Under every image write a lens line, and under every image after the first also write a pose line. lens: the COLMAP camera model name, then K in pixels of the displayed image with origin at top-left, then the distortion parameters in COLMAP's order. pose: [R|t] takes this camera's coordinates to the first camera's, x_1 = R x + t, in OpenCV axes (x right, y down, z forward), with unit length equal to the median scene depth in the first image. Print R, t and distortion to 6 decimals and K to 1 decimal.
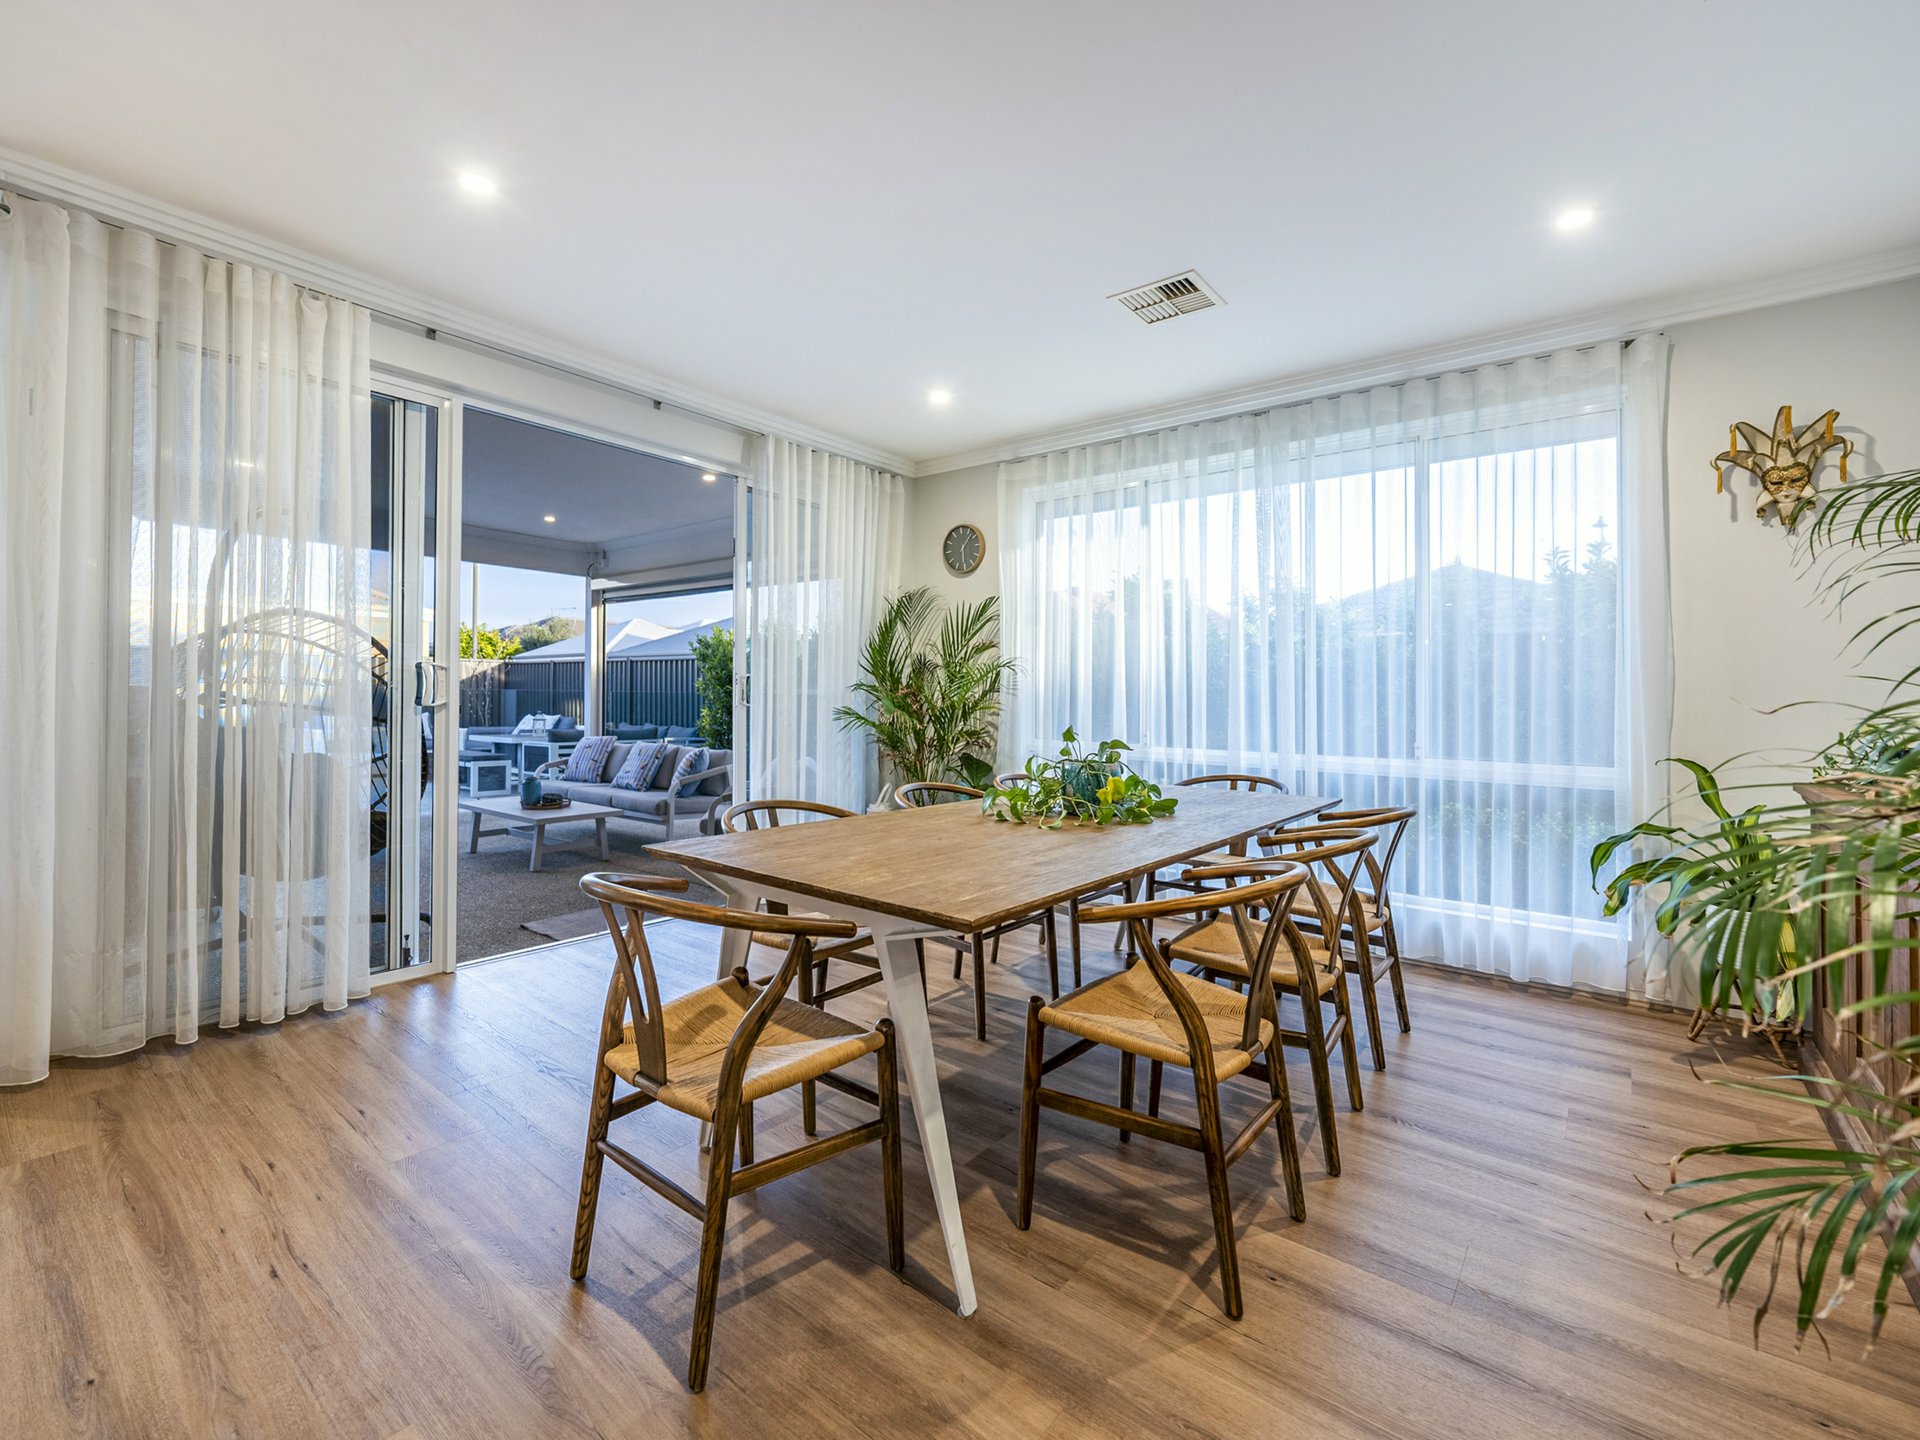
lens RADIAL K [[843.4, 0, 955.9], [0, 843.4, 719.5], [0, 0, 1]] dist [-0.012012, 0.000088]
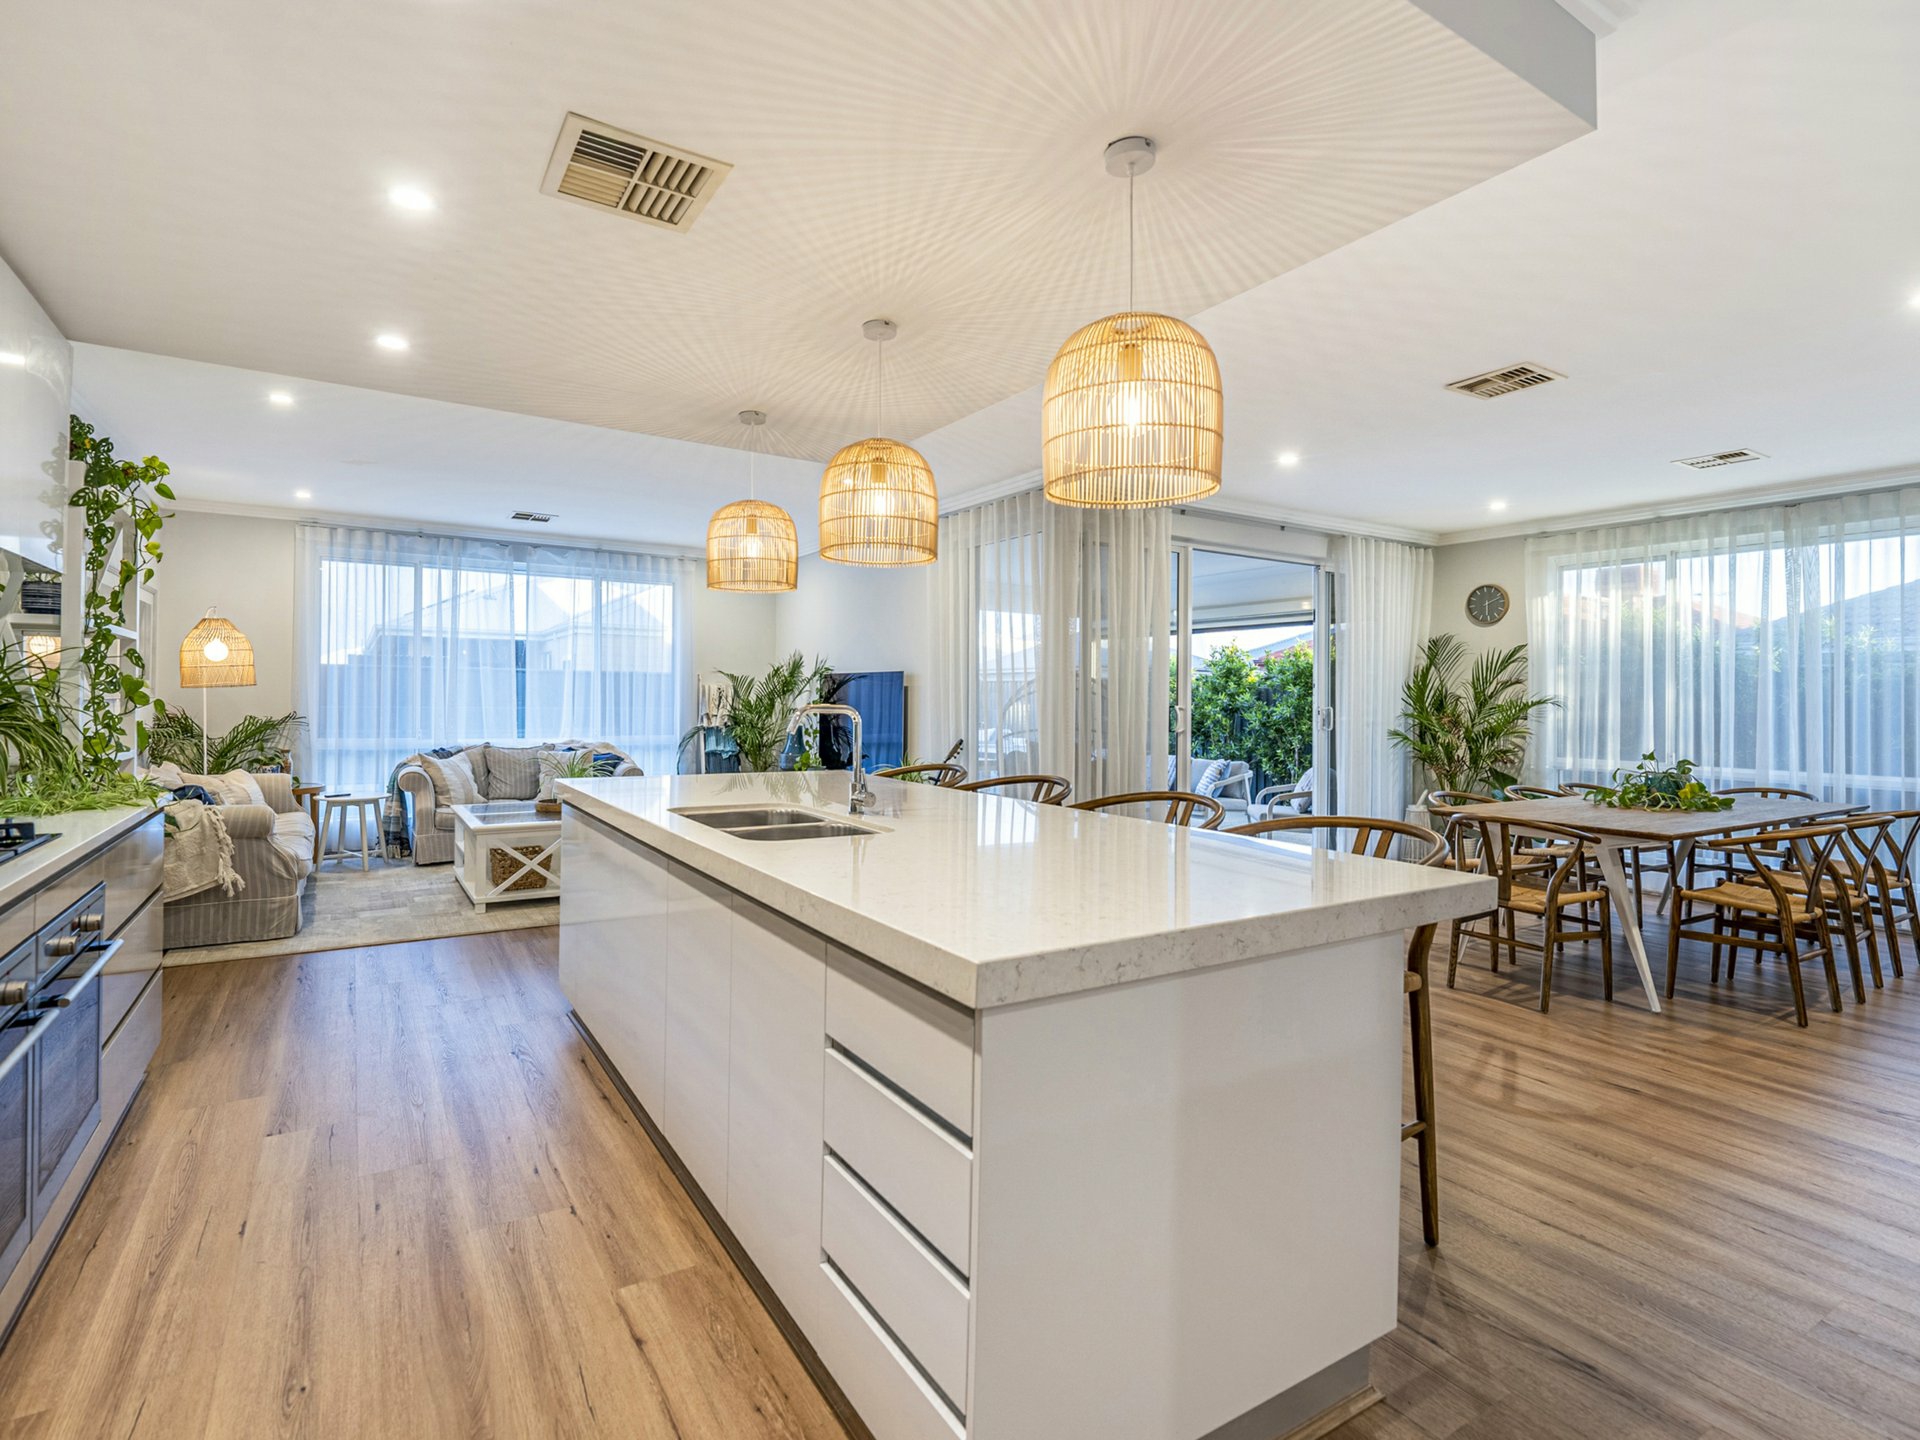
lens RADIAL K [[954.1, 0, 951.6], [0, 954.1, 729.1], [0, 0, 1]] dist [0.005617, -0.004301]
pose [[0.942615, 0.003946, -0.333858, -0.319874], [-0.003922, 0.999992, 0.000745, -0.018423], [0.333859, 0.000608, 0.942623, -0.717735]]
